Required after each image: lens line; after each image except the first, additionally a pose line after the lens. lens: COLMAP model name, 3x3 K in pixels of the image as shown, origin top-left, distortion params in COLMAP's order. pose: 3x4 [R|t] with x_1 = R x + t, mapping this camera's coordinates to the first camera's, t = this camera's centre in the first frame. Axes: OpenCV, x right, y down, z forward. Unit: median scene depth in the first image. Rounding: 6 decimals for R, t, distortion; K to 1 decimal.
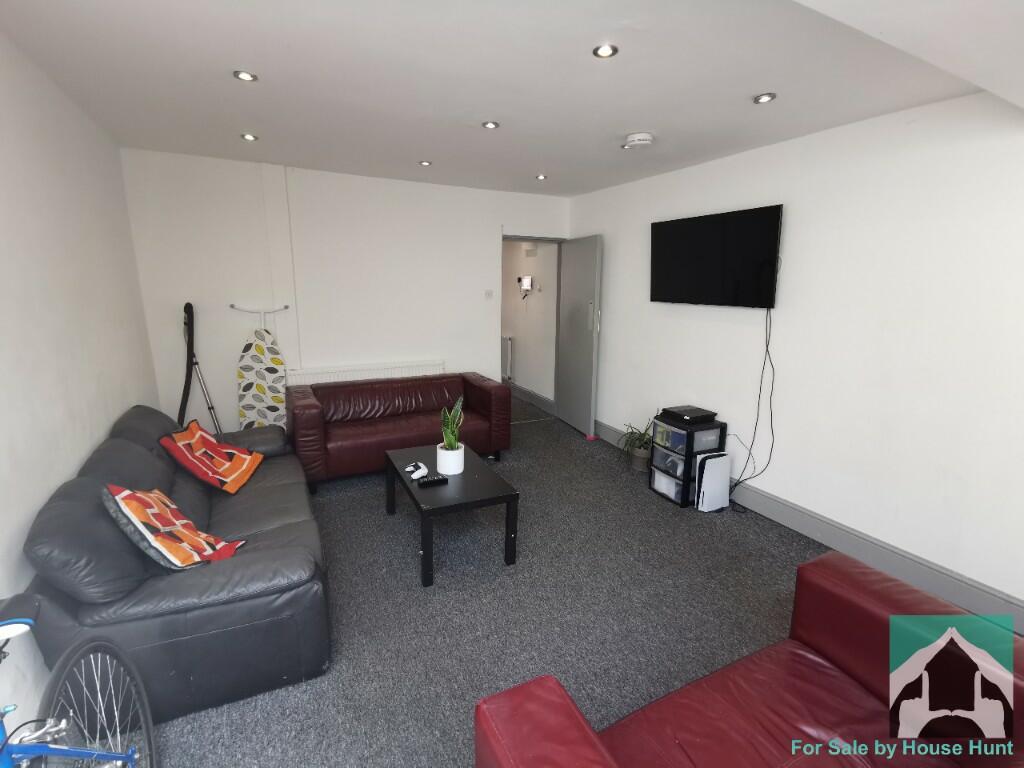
lens RADIAL K [[472.1, 0, 513.3], [0, 472.1, 385.0], [0, 0, 1]] dist [-0.001178, -0.000256]
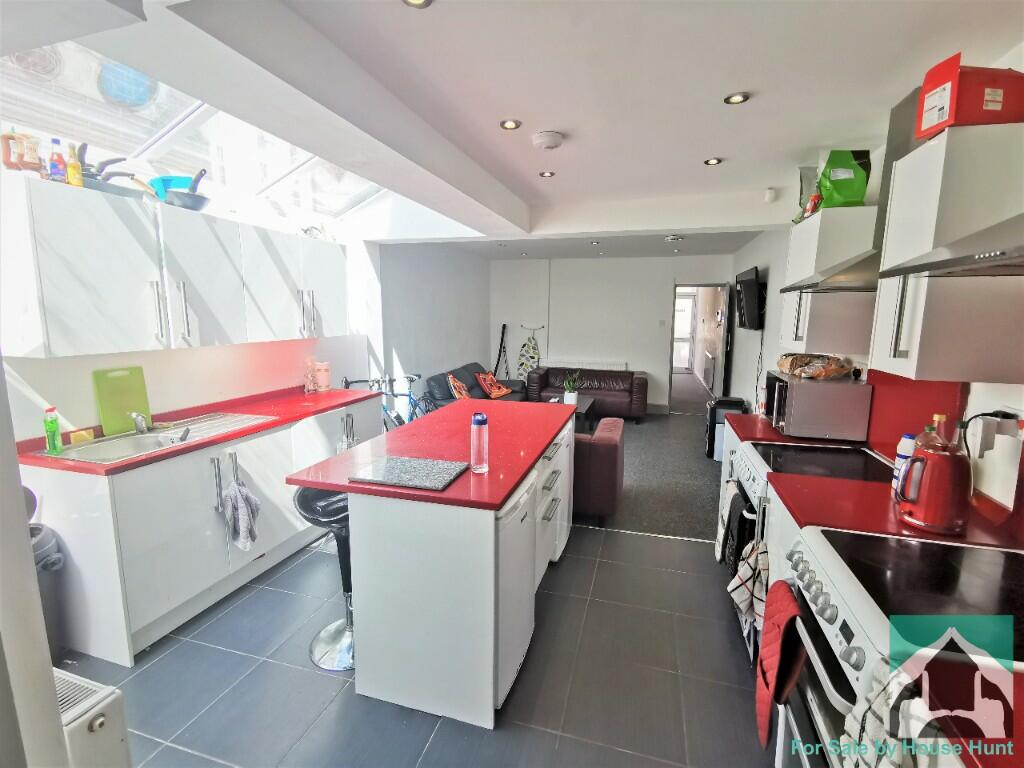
lens RADIAL K [[472.1, 0, 515.8], [0, 472.1, 383.9], [0, 0, 1]] dist [-0.001178, -0.000256]
pose [[0.733728, 0.104135, -0.671416, 0.823409], [-0.146263, 0.989225, -0.006410, 0.106528], [0.663514, 0.102906, 0.741053, -0.550402]]
